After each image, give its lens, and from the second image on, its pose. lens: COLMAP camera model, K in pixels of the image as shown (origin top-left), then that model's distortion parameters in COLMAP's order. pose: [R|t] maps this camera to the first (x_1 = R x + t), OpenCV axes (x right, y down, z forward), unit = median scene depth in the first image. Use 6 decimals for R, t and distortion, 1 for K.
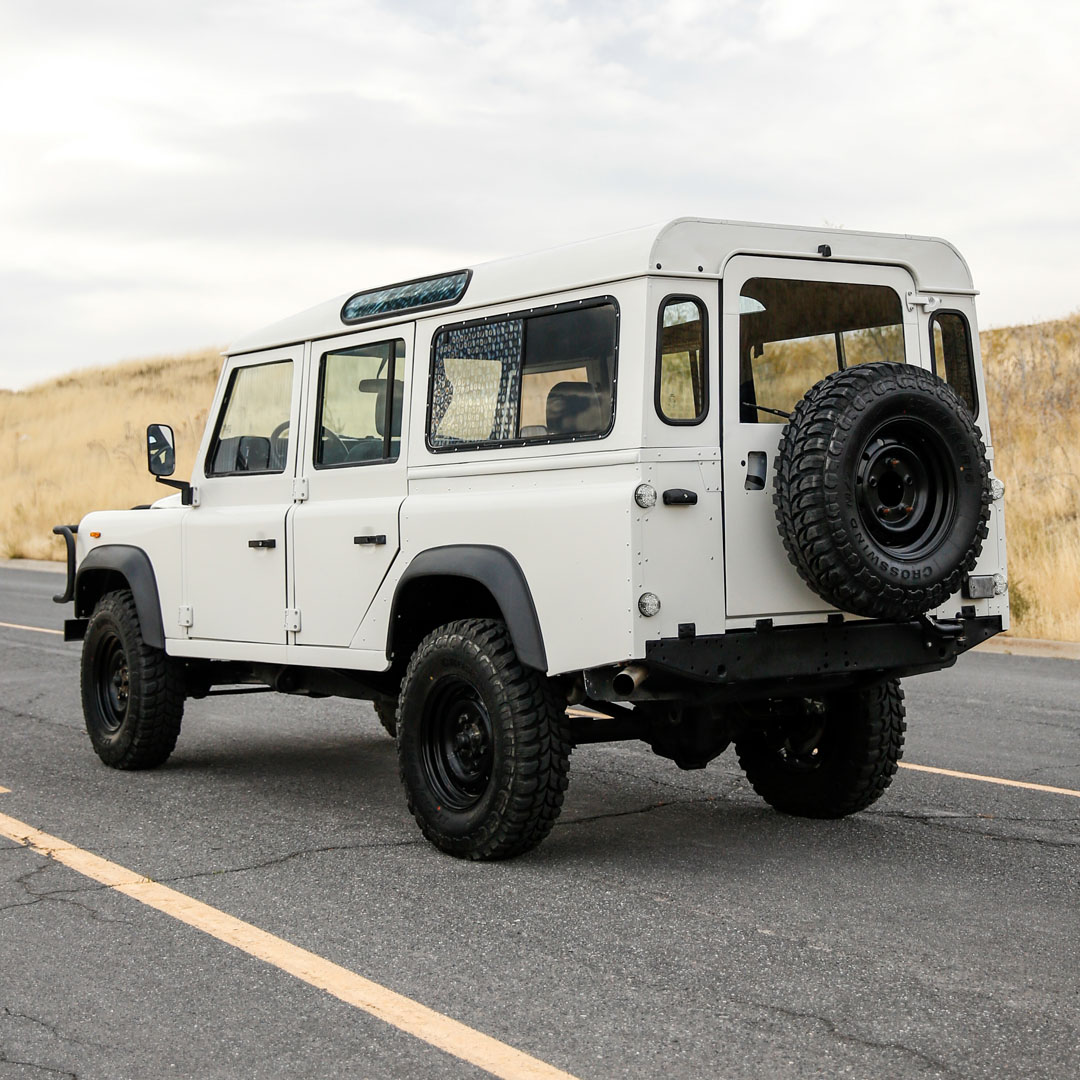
lens RADIAL K [[1947.8, 0, 554.1], [0, 1947.8, 483.3], [0, 0, 1]] dist [-0.022697, 0.000000]
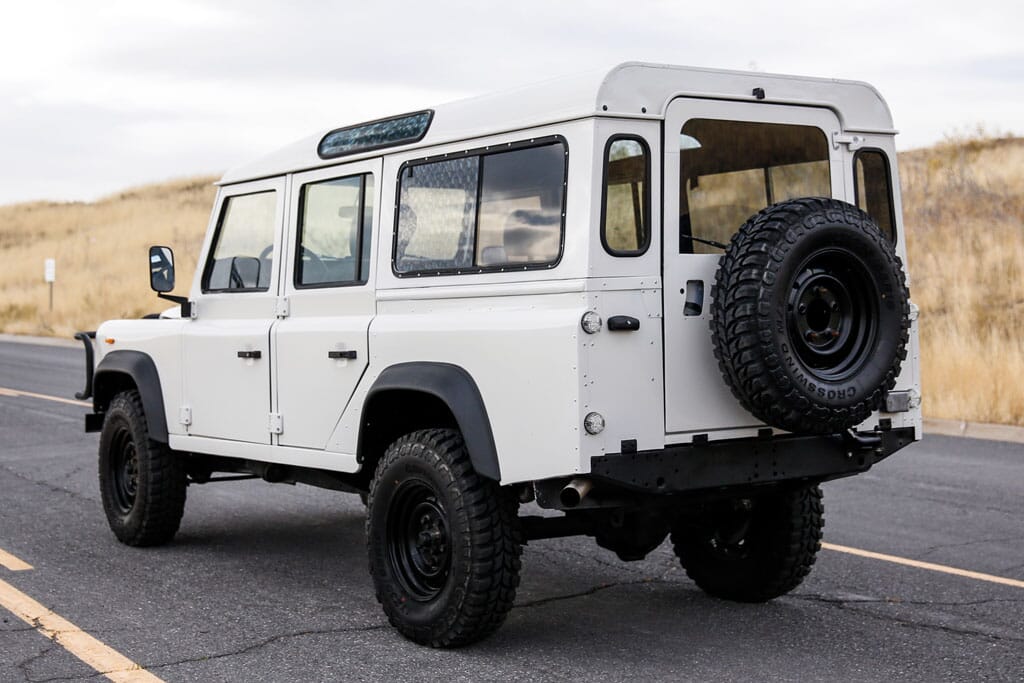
lens RADIAL K [[1554.0, 0, 509.1], [0, 1554.0, 343.7], [0, 0, 1]] dist [-0.009606, 0.000000]
pose [[0.999973, 0.003537, -0.006421, 0.006230], [-0.003260, 0.999083, 0.042686, -0.016269], [0.006566, -0.042664, 0.999068, 0.126053]]
